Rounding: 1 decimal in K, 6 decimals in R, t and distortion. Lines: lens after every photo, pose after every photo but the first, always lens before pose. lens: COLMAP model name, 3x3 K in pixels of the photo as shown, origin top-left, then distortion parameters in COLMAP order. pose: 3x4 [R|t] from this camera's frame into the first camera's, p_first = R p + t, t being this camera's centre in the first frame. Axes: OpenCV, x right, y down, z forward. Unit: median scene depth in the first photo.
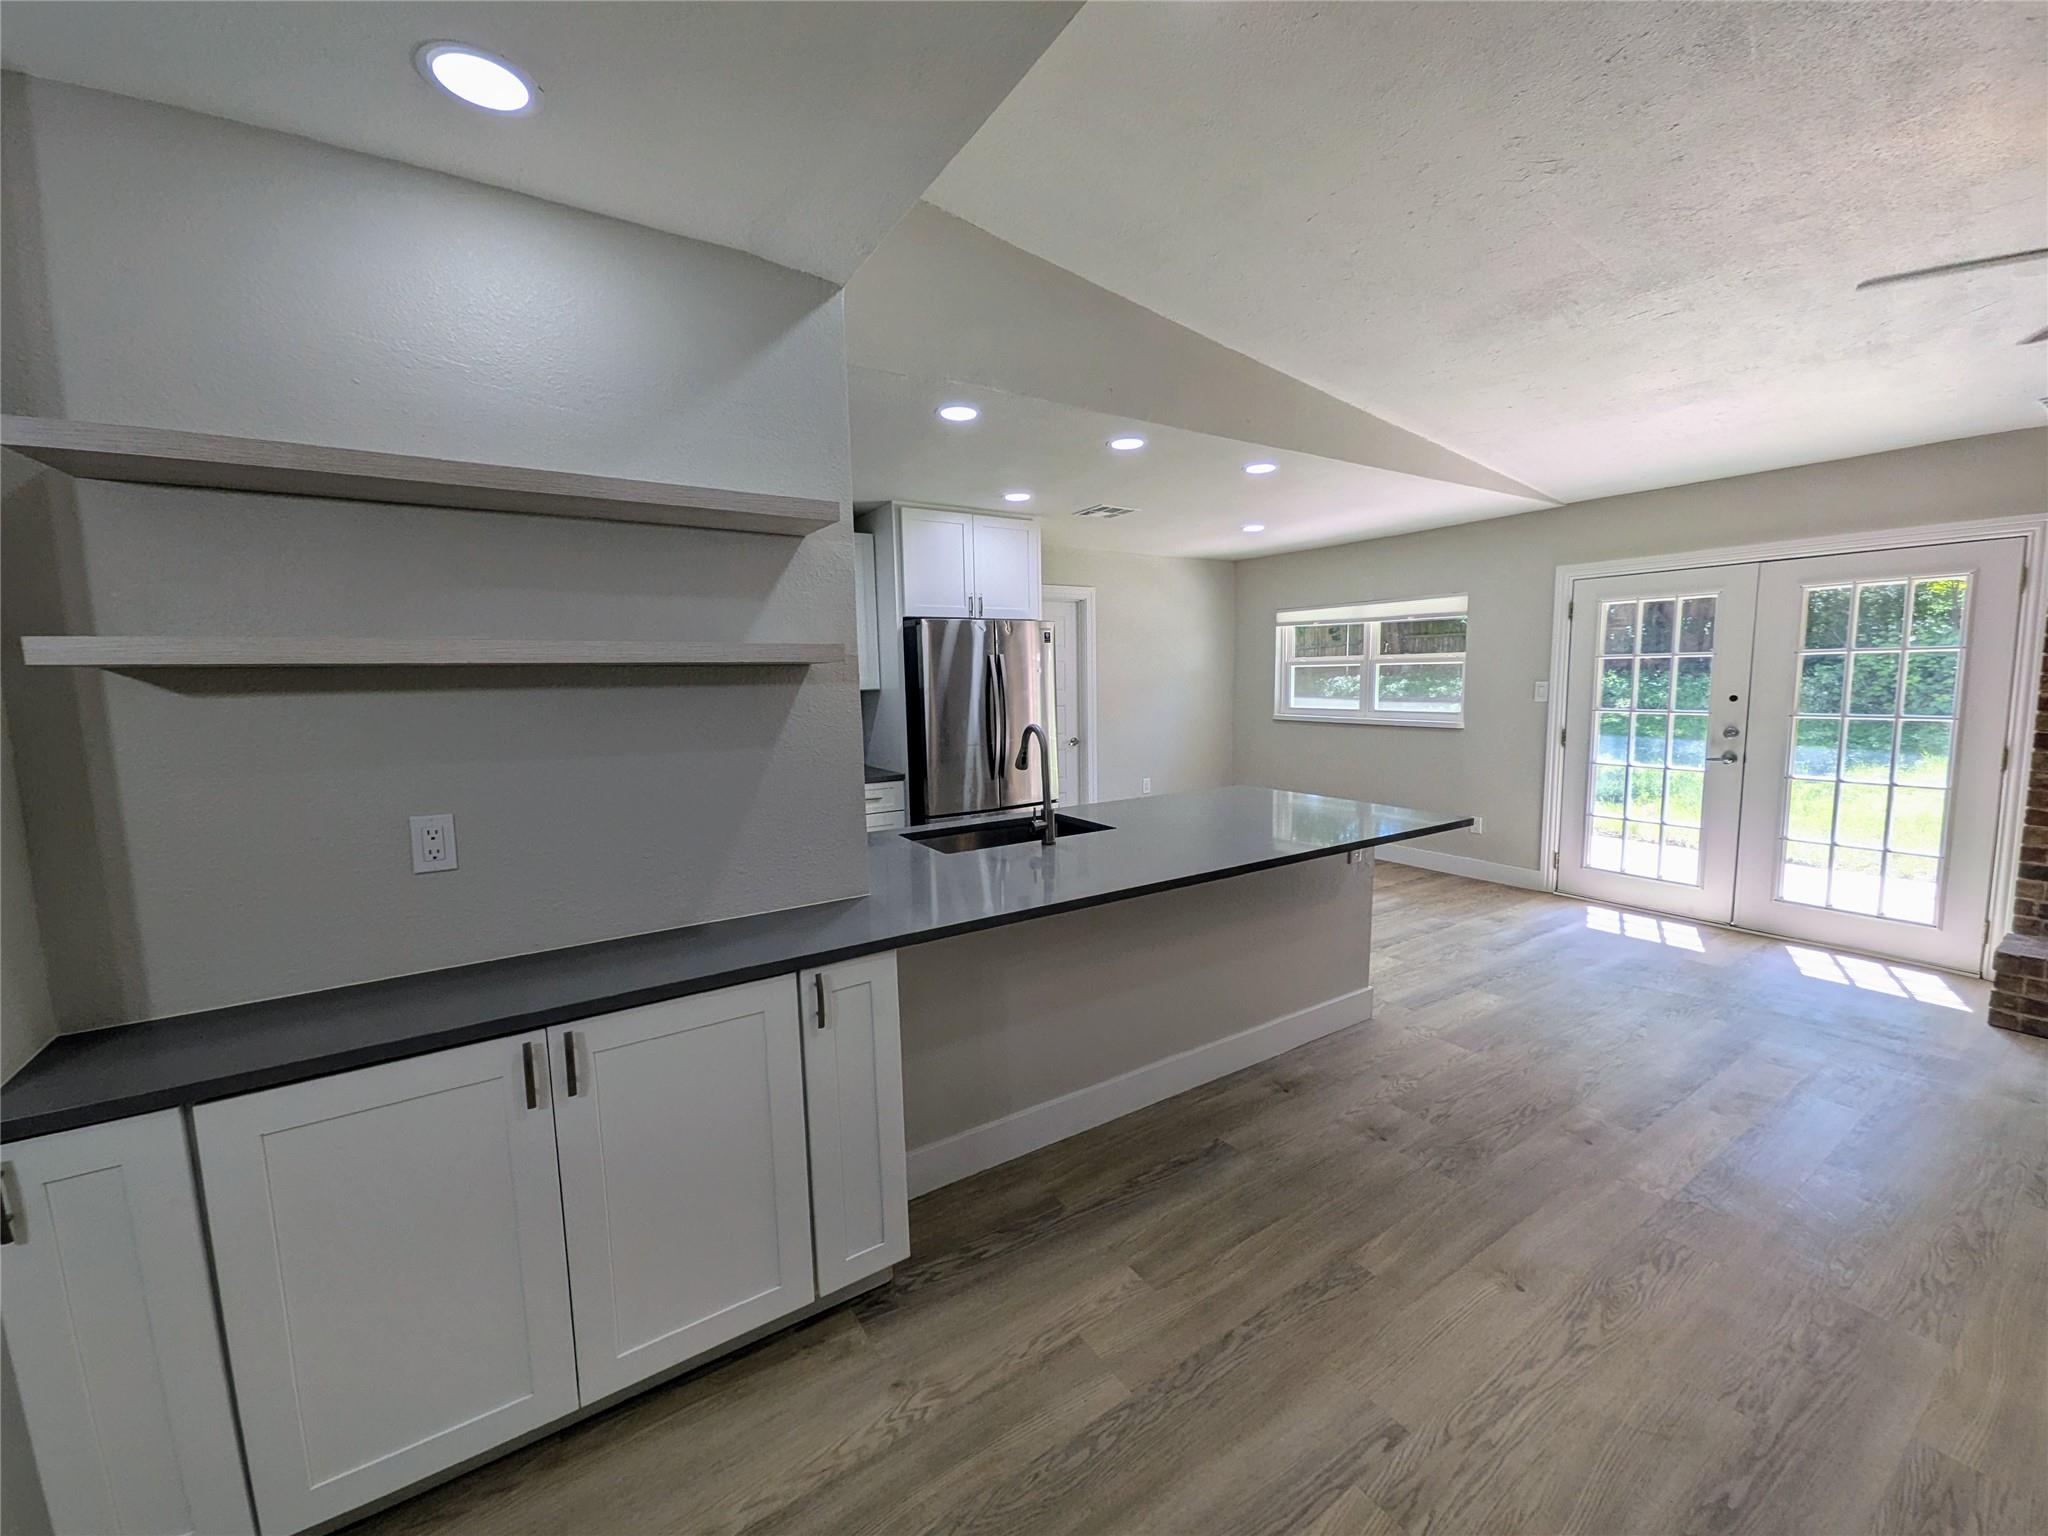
lens RADIAL K [[801.2, 0, 1024.0], [0, 801.2, 768.0], [0, 0, 1]] dist [0.021510, -0.009093]
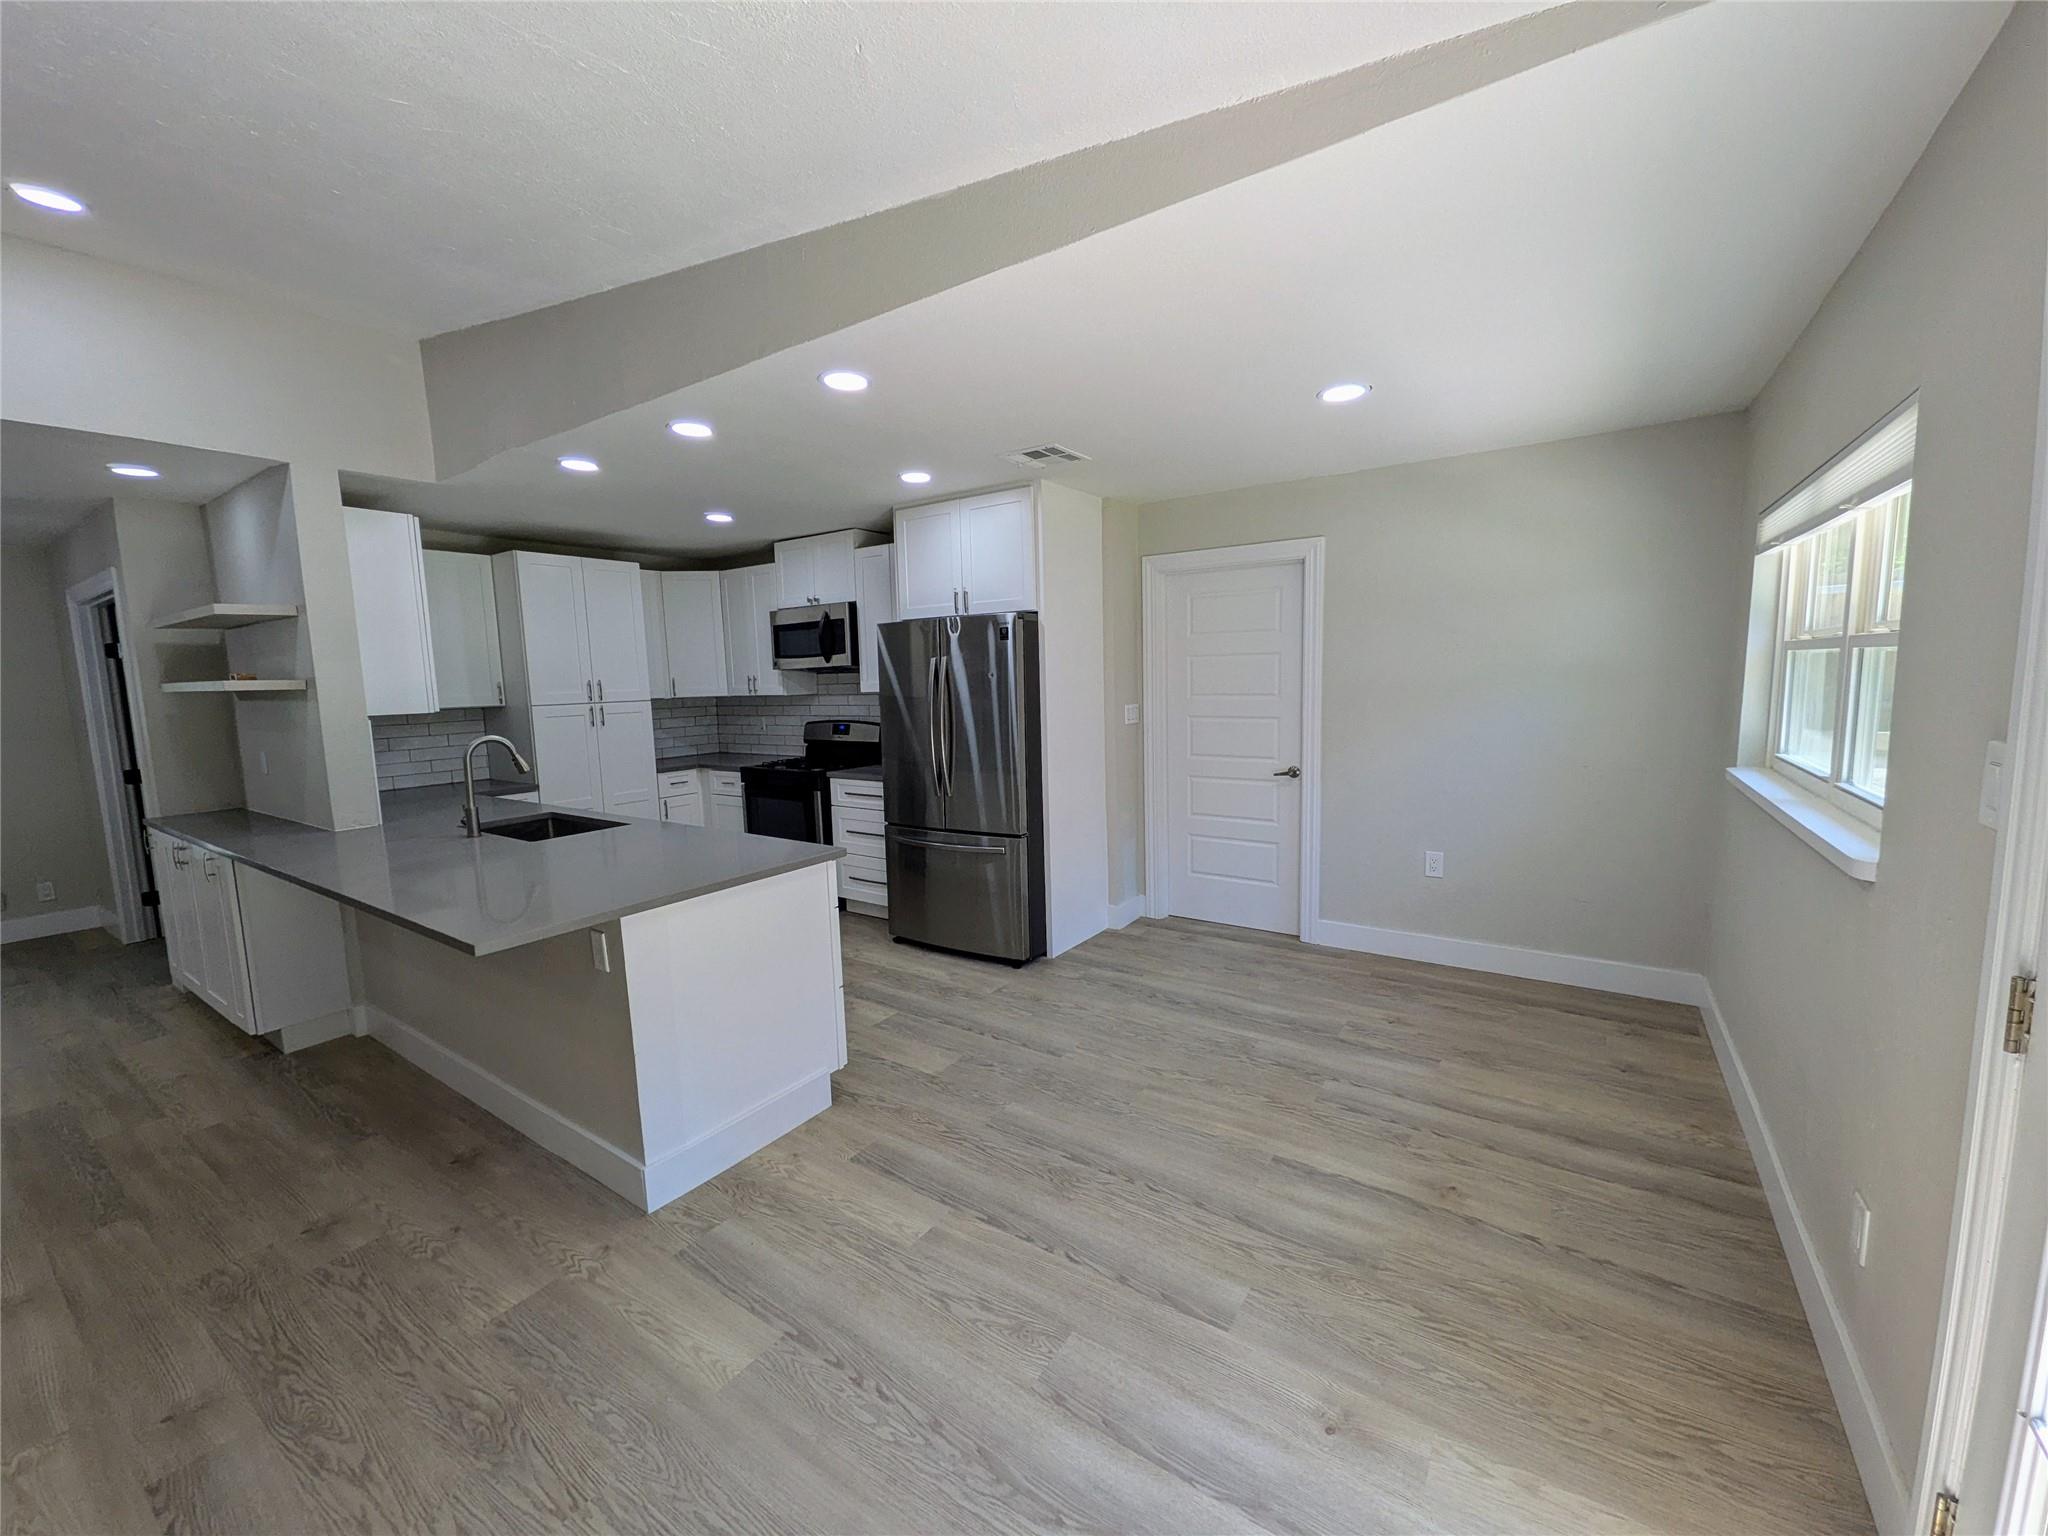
lens RADIAL K [[801.2, 0, 1024.0], [0, 801.2, 768.0], [0, 0, 1]] dist [0.021510, -0.009093]
pose [[0.390033, 0.114889, -0.913605, 0.949808], [-0.089725, 0.992206, 0.086468, -0.120374], [0.916419, 0.048247, 0.397301, 0.847645]]
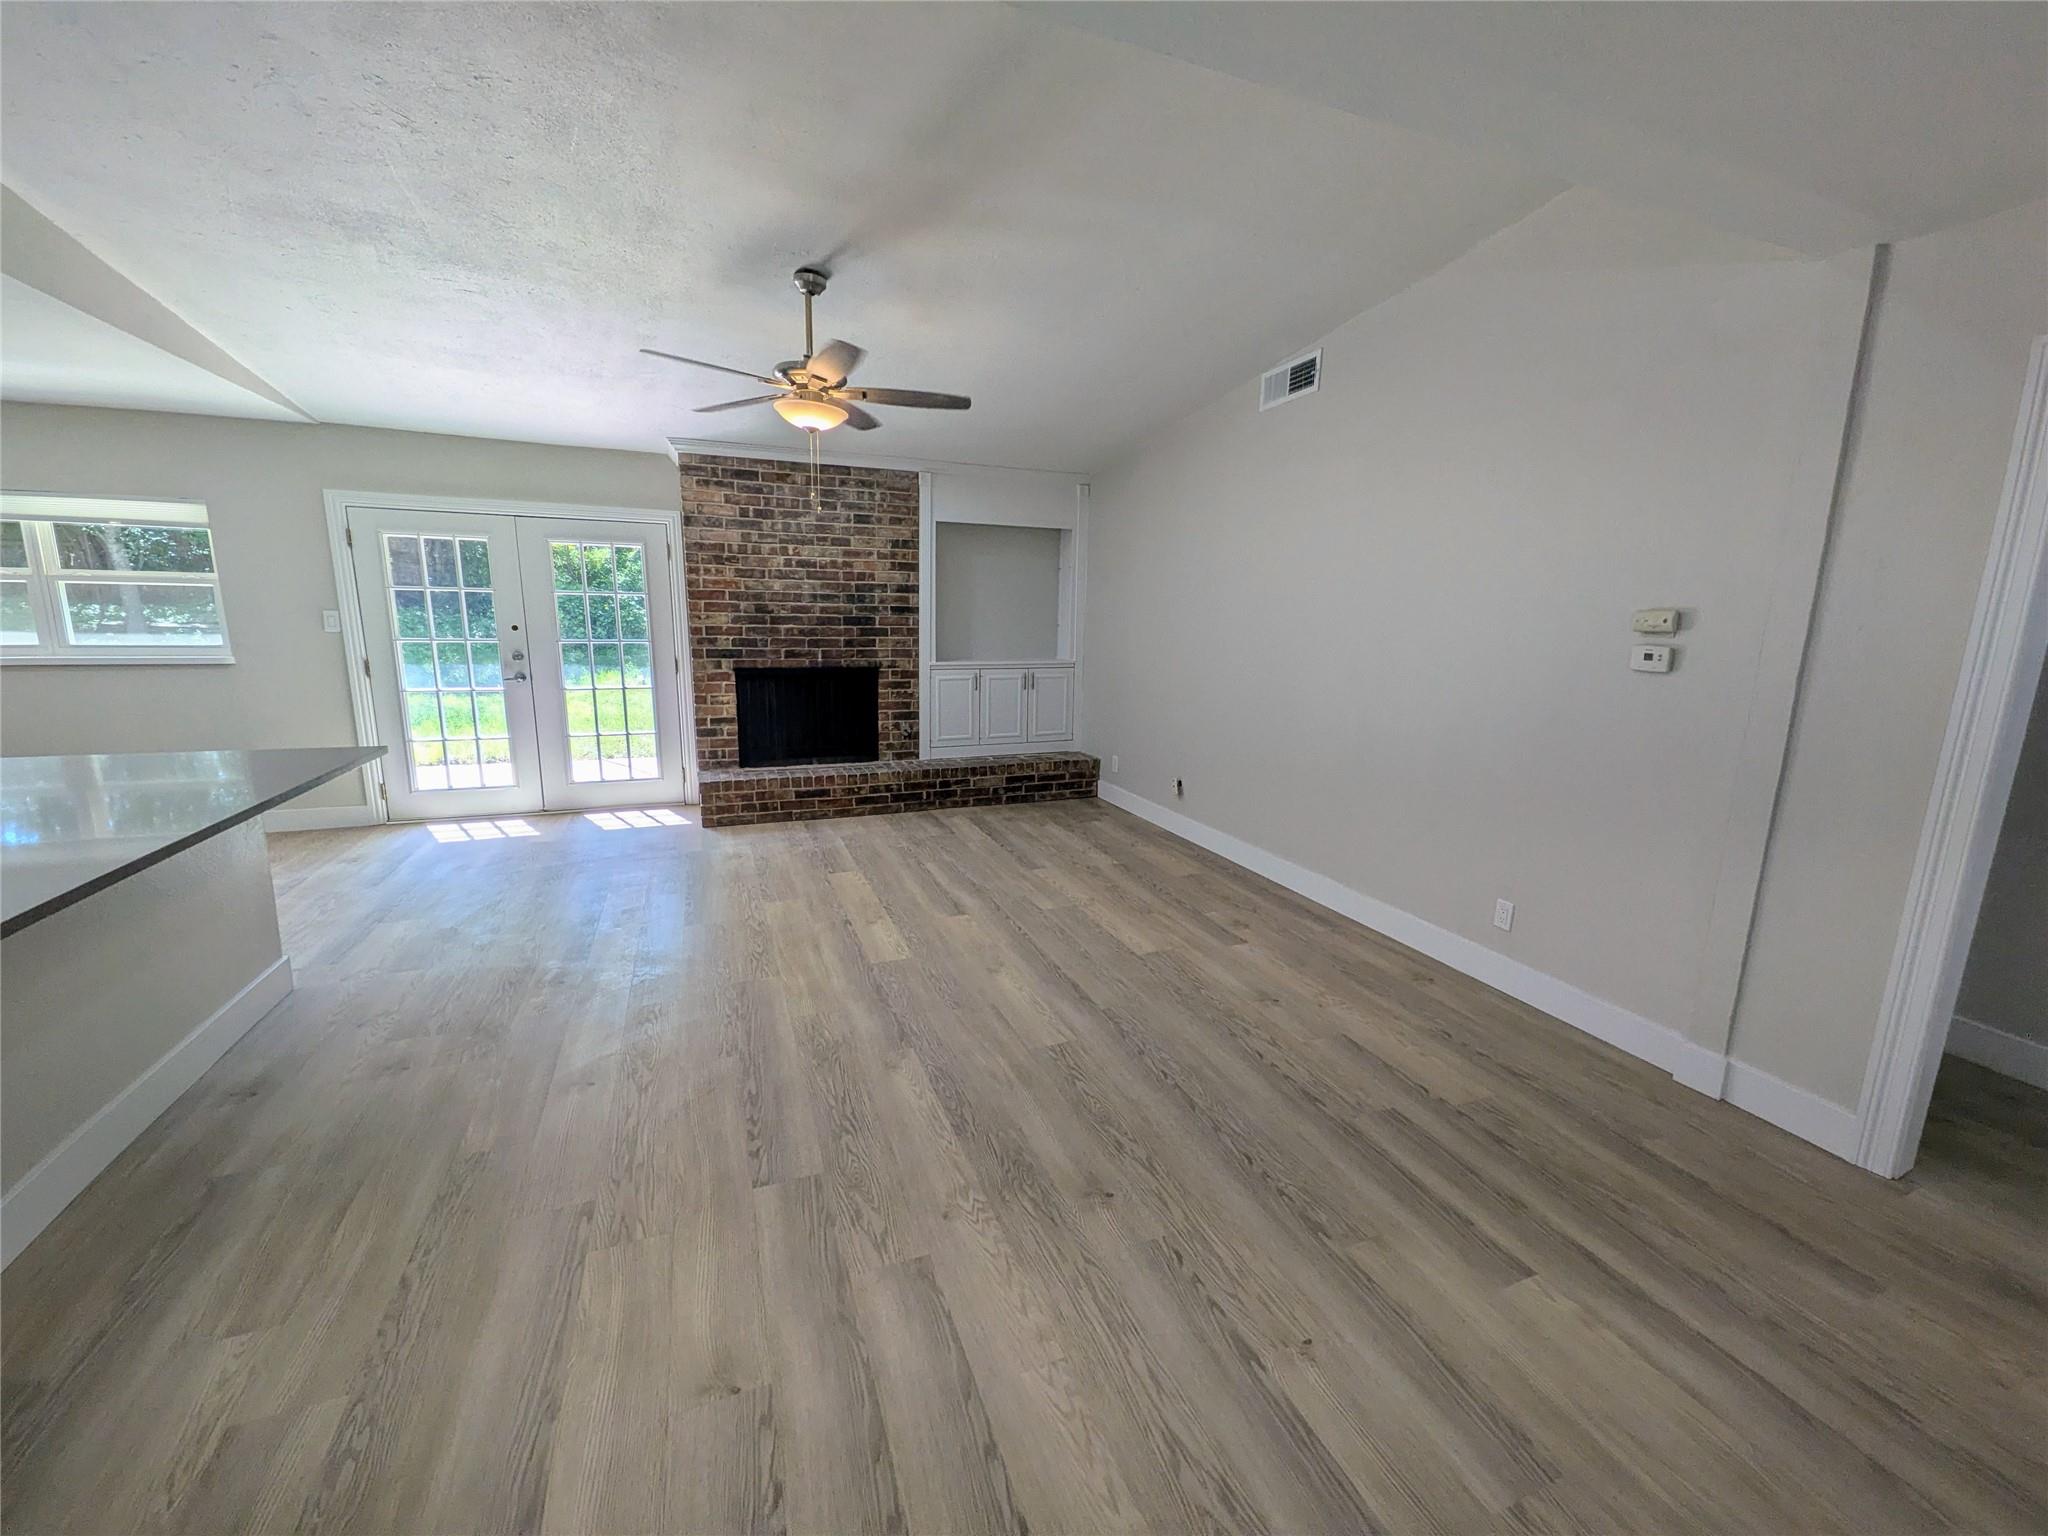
lens RADIAL K [[801.2, 0, 1024.0], [0, 801.2, 768.0], [0, 0, 1]] dist [0.021510, -0.009093]
pose [[0.192791, -0.167634, 0.966815, -0.199720], [0.090503, 0.984137, 0.152591, 0.005707], [-0.977057, 0.058081, 0.204904, 0.014901]]
